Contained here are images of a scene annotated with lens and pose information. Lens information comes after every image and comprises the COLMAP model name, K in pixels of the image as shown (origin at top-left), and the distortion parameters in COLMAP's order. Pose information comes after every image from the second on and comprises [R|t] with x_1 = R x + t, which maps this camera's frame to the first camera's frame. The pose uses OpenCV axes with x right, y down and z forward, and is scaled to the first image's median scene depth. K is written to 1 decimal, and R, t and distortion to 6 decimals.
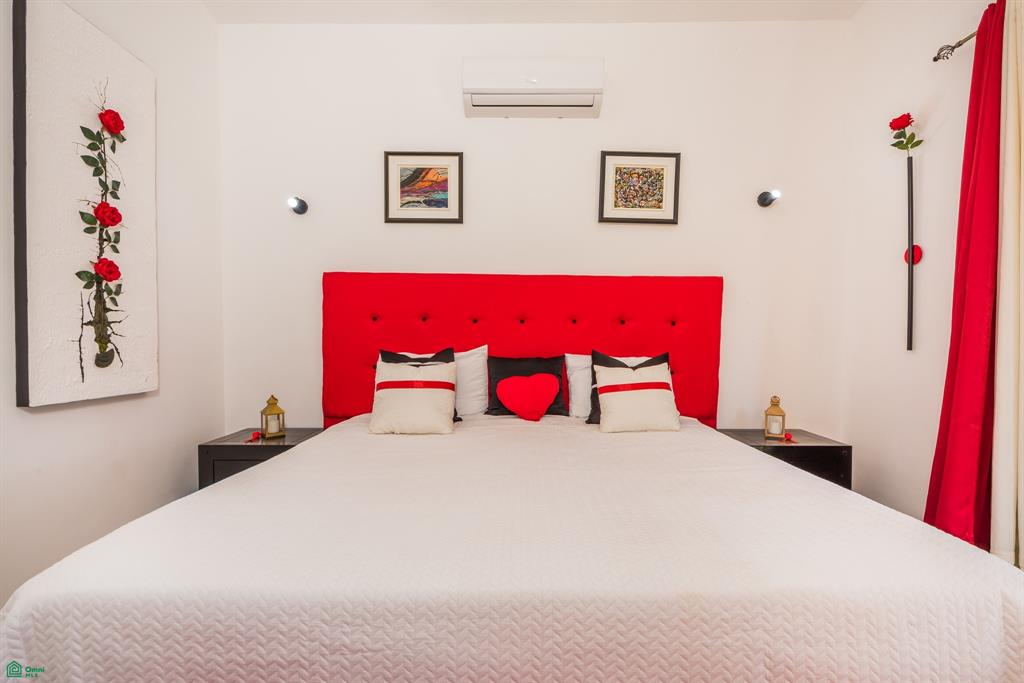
lens RADIAL K [[466.6, 0, 511.6], [0, 466.6, 345.5], [0, 0, 1]] dist [0.005786, -0.001870]
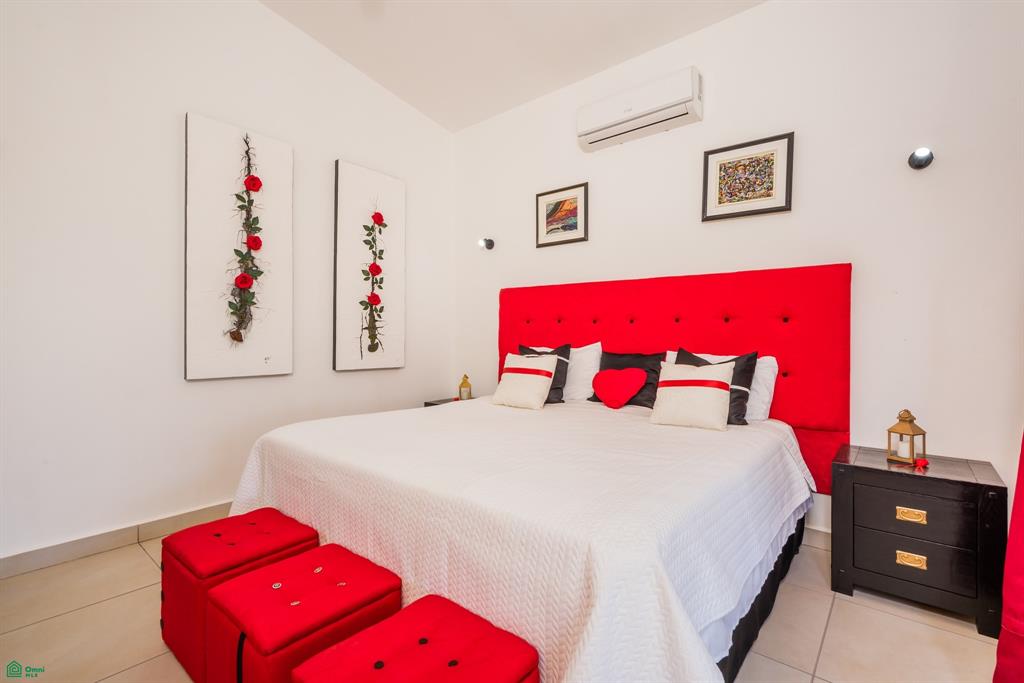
lens RADIAL K [[466.6, 0, 526.2], [0, 466.6, 330.7], [0, 0, 1]] dist [0.005786, -0.001870]
pose [[0.768197, -0.008743, -0.640154, 0.544565], [-0.011471, 0.999558, -0.027416, 0.004344], [0.640111, 0.028405, 0.767757, -0.015970]]
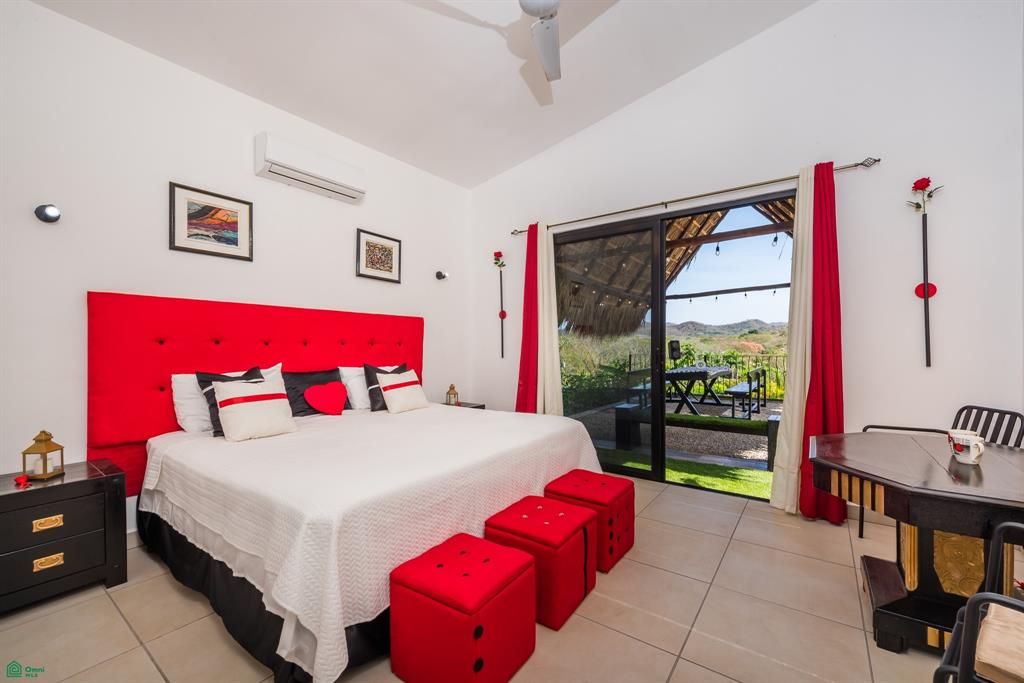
lens RADIAL K [[407.3, 0, 521.9], [0, 407.3, 346.1], [0, 0, 1]] dist [0.004263, -0.001031]
pose [[0.580857, -0.008114, 0.813965, -0.560602], [0.013824, 0.999904, 0.000102, -0.036752], [-0.813889, 0.011193, 0.580913, -0.166810]]
